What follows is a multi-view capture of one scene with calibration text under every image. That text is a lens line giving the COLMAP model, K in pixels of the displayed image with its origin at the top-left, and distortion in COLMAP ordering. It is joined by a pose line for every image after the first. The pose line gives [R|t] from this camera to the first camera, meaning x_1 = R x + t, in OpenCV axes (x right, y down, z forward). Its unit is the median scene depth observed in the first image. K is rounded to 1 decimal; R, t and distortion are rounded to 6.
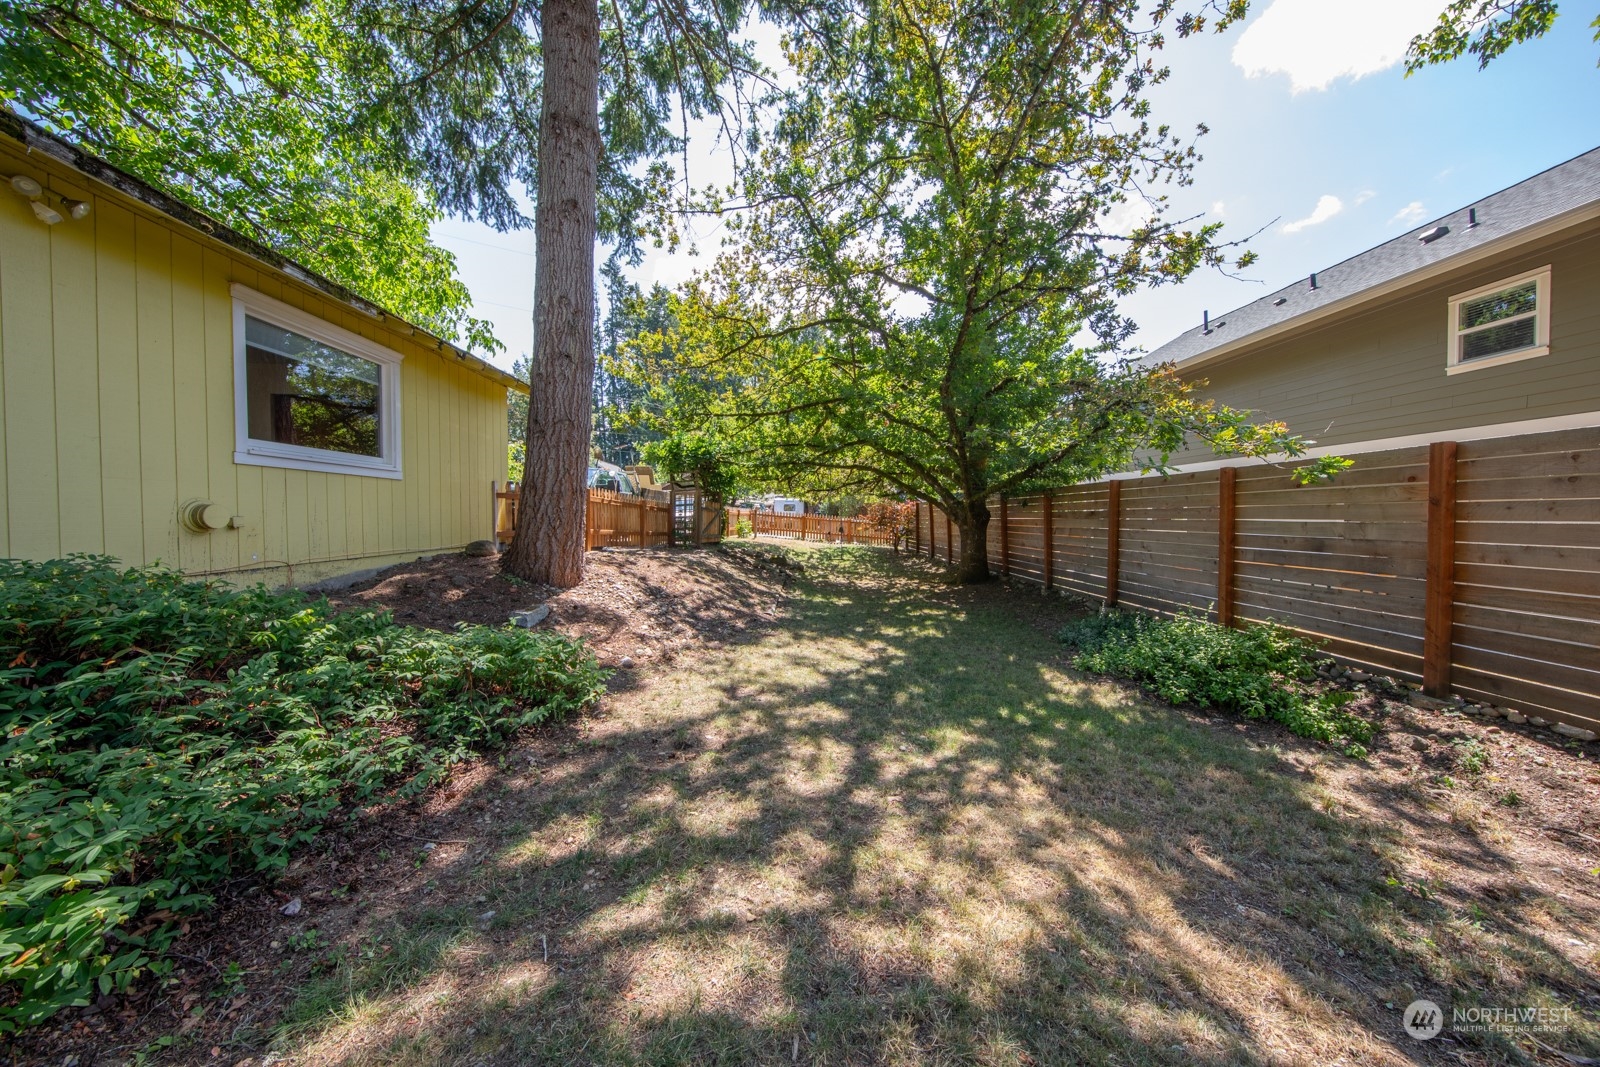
lens RADIAL K [[500.6, 0, 806.2], [0, 500.6, 530.4], [0, 0, 1]] dist [-0.000778, -0.000066]
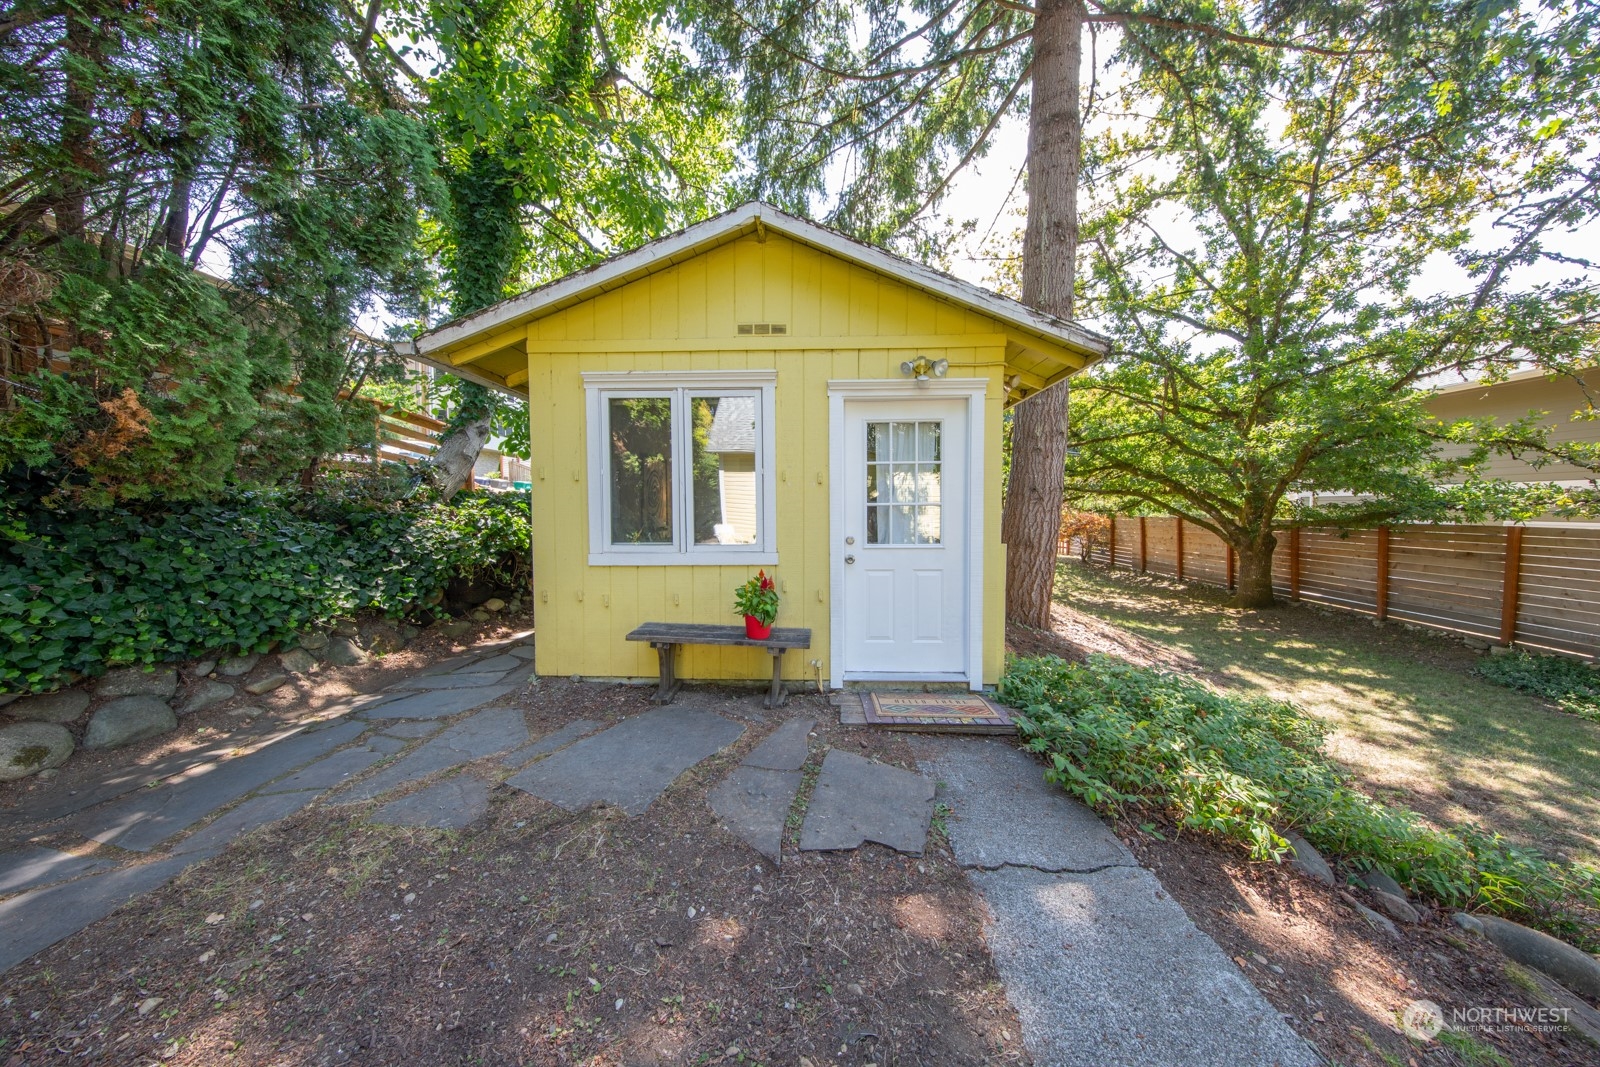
lens RADIAL K [[506.8, 0, 837.5], [0, 506.8, 526.1], [0, 0, 1]] dist [0.000170, -0.000002]
pose [[0.997525, -0.001887, -0.070293, -0.459648], [0.002129, 0.999992, 0.003361, -0.068485], [0.070286, -0.003502, 0.997521, -0.104461]]
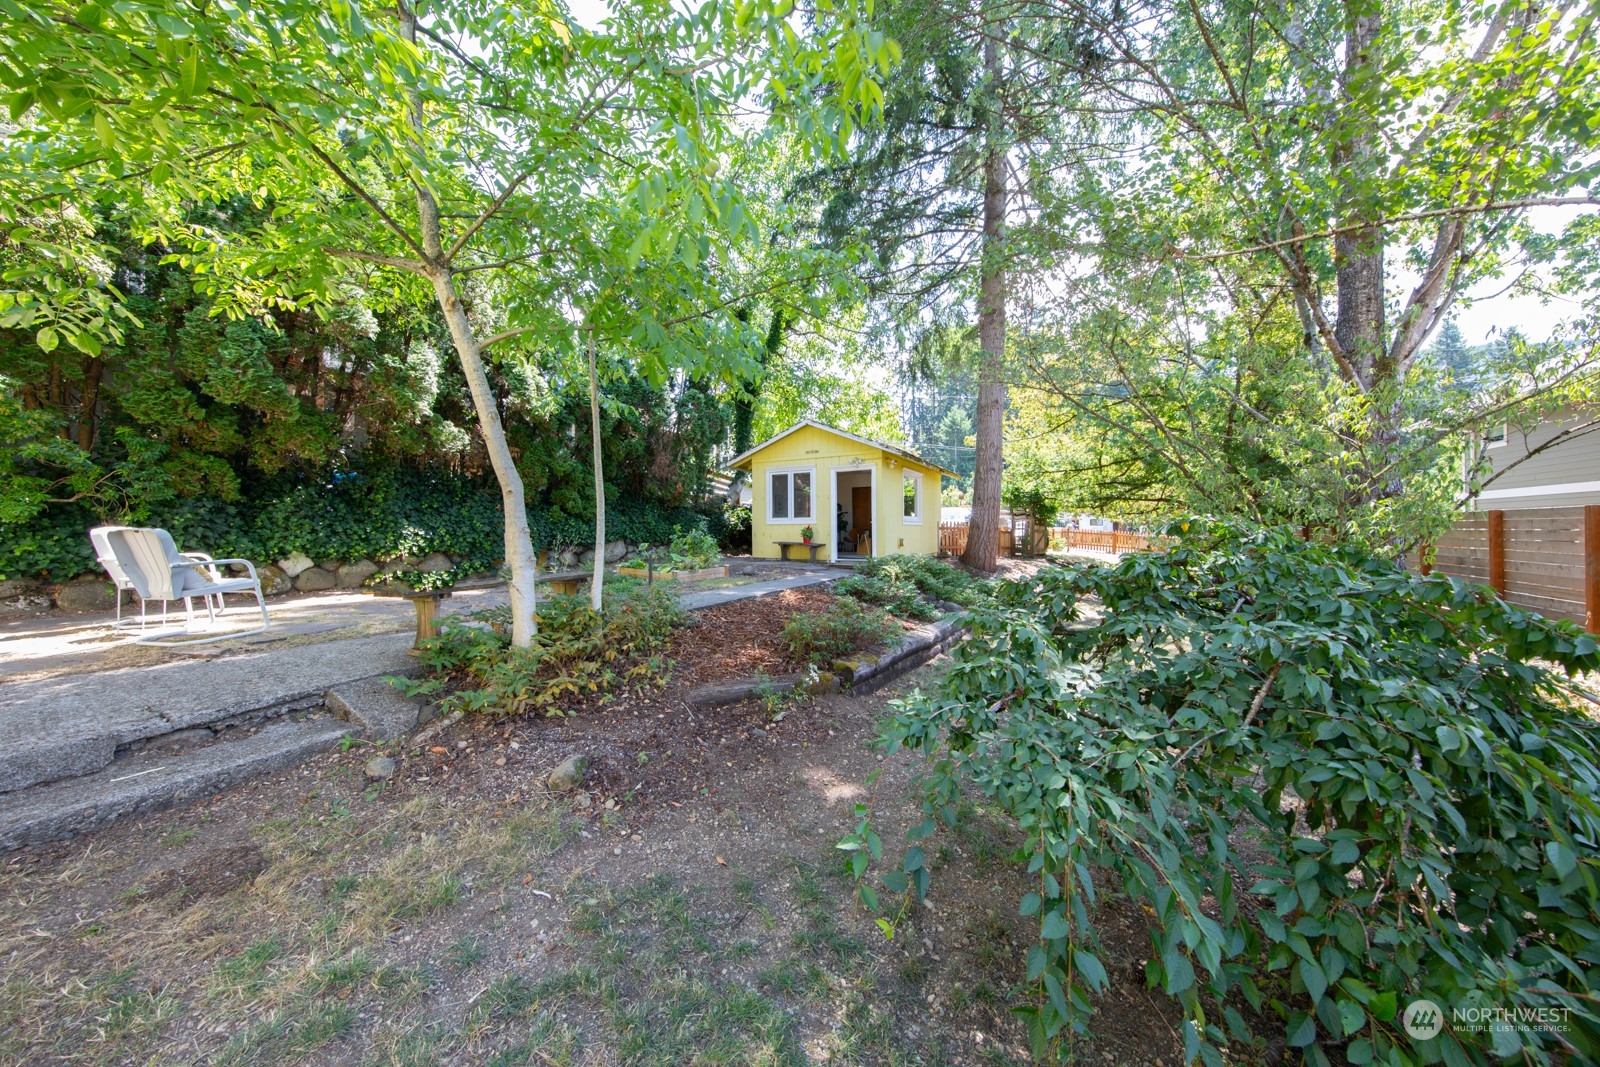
lens RADIAL K [[500.6, 0, 806.2], [0, 500.6, 530.4], [0, 0, 1]] dist [-0.000778, -0.000066]
pose [[0.846917, -0.002524, -0.531718, 0.010228], [-0.009937, 0.999739, -0.020573, -0.008629], [0.531632, 0.022707, 0.846671, -0.666848]]
